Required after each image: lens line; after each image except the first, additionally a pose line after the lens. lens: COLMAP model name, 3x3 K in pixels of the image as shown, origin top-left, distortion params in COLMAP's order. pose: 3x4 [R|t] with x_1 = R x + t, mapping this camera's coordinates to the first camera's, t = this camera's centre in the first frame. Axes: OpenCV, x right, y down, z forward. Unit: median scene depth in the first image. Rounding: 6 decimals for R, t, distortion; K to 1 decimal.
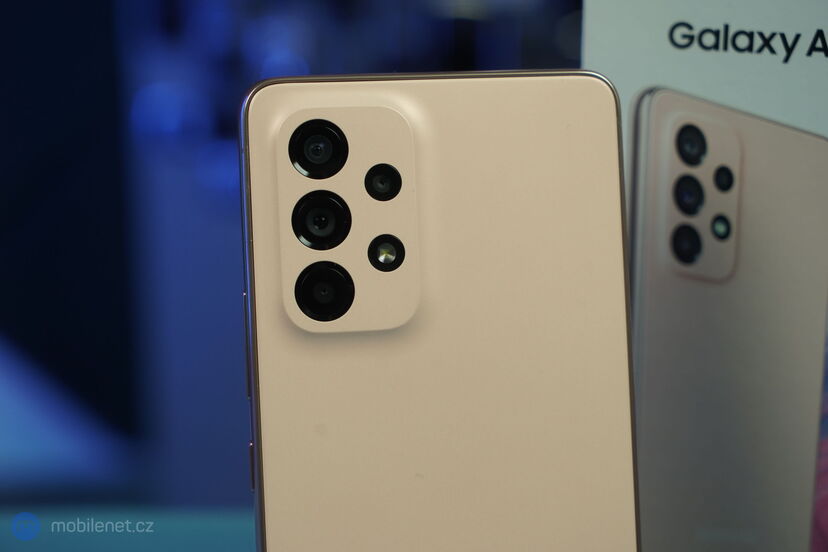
lens RADIAL K [[1674.0, 0, 413.5], [0, 1674.0, 275.8], [0, 0, 1]] dist [-0.046823, 0.000000]
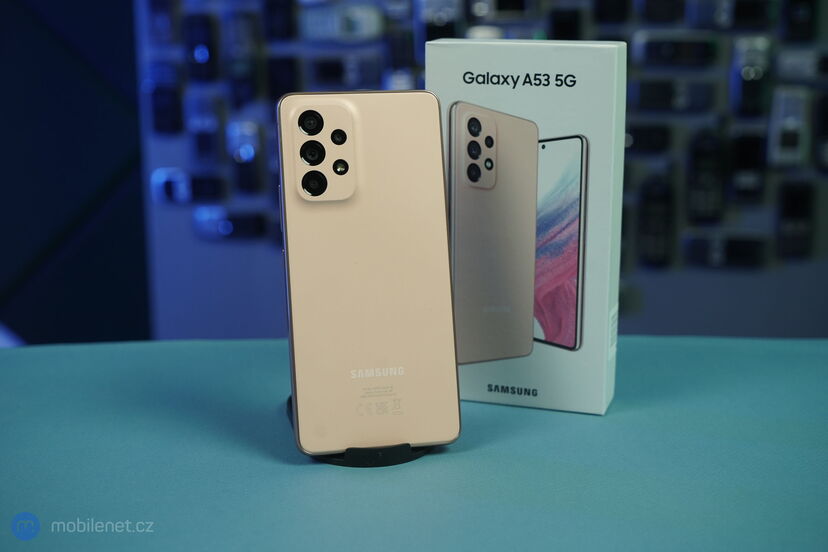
lens RADIAL K [[1266.7, 0, 414.5], [0, 1266.7, 276.0], [0, 0, 1]] dist [-0.015560, 0.000000]
pose [[0.997703, -0.014123, 0.066254, -0.030122], [0.017105, 0.998855, -0.044668, 0.201514], [-0.065547, 0.045698, 0.996802, -0.698207]]
